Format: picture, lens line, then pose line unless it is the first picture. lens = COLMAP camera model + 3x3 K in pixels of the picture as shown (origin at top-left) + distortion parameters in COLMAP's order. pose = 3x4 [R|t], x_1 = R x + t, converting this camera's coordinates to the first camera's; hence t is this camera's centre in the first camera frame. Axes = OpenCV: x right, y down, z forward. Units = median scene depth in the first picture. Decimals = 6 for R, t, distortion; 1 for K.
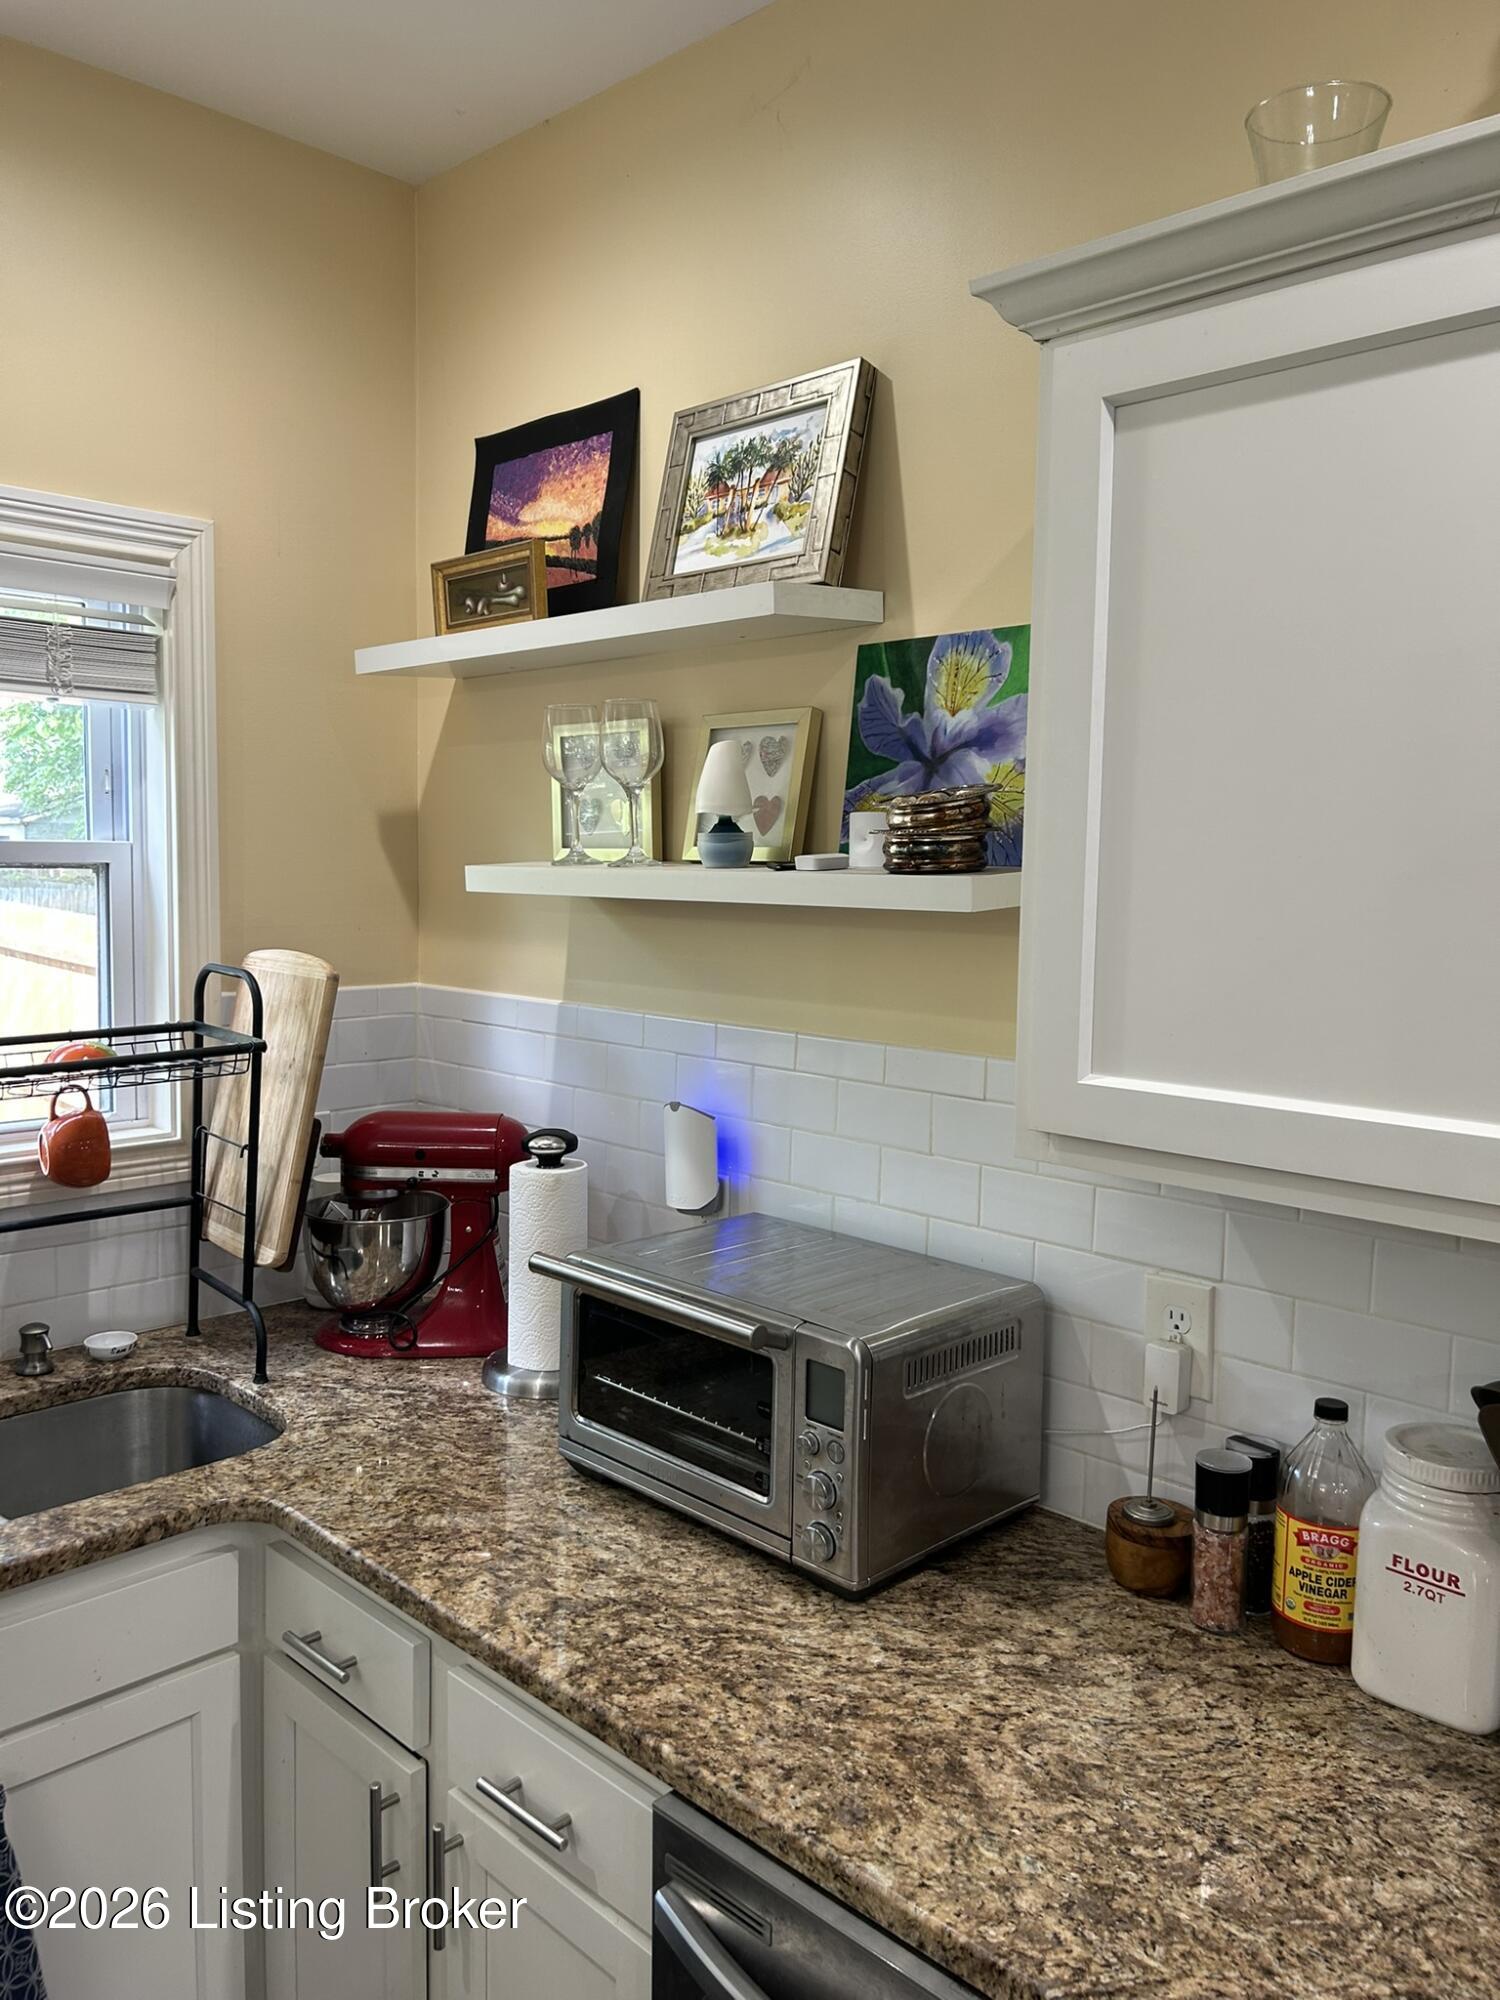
lens RADIAL K [[1514.4, 0, 705.7], [0, 1514.4, 987.9], [0, 0, 1]] dist [0.058622, -0.065169]
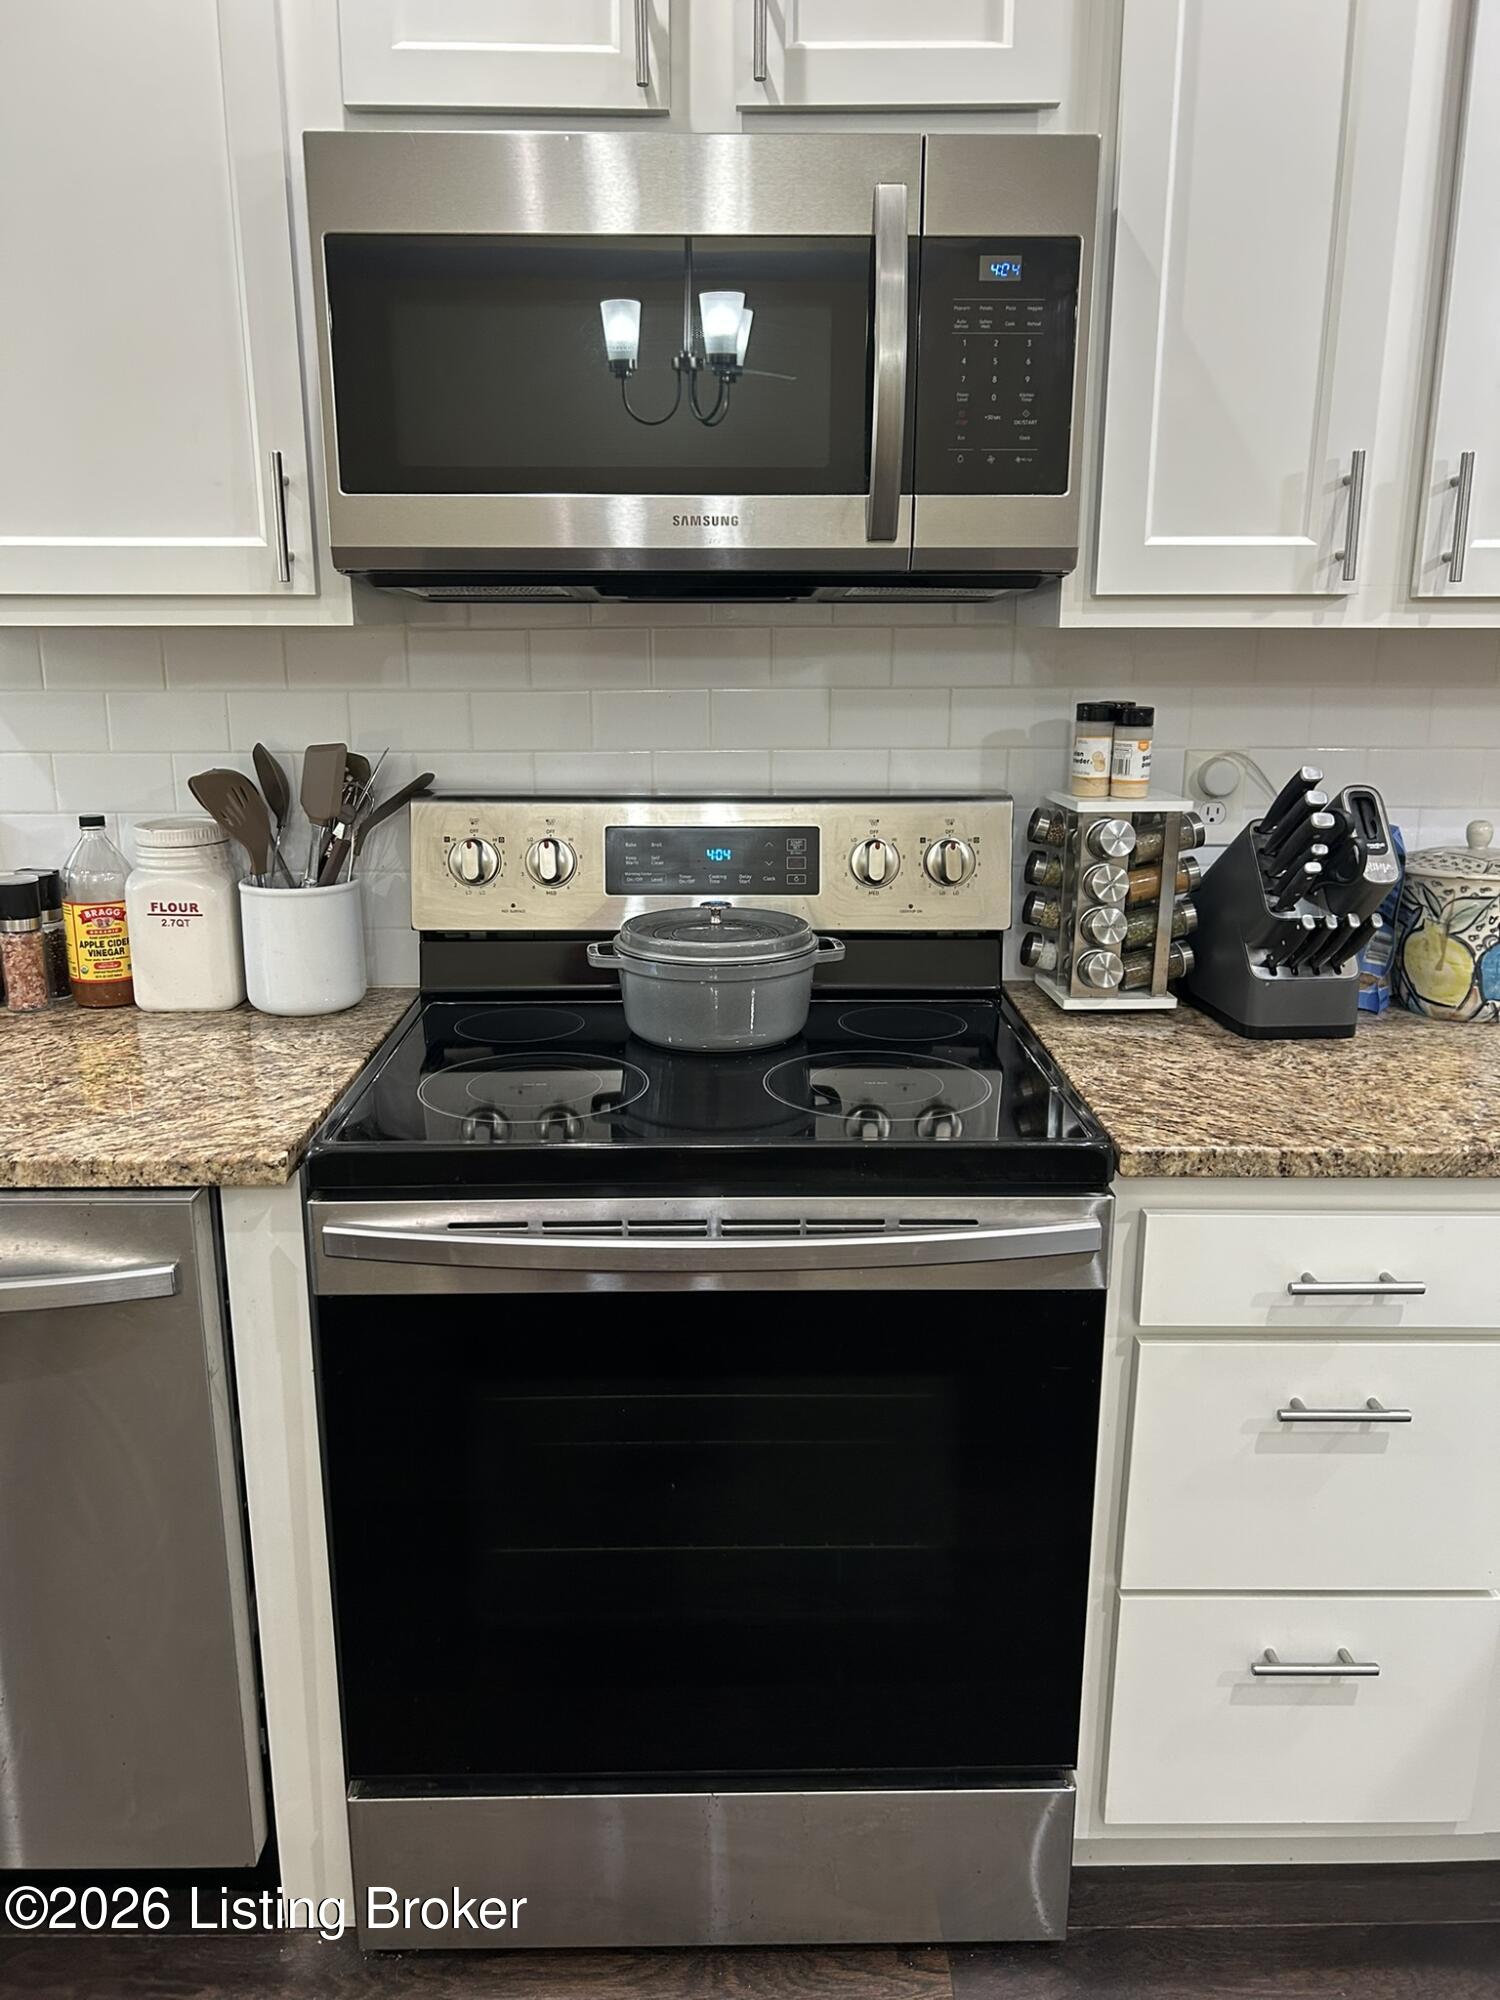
lens RADIAL K [[1514.4, 0, 753.2], [0, 1514.4, 985.9], [0, 0, 1]] dist [0.058622, -0.065169]
pose [[0.686531, -0.194269, 0.700667, -0.103534], [0.073120, 0.977207, 0.199298, 0.132896], [-0.723414, -0.085591, 0.685088, -0.225182]]
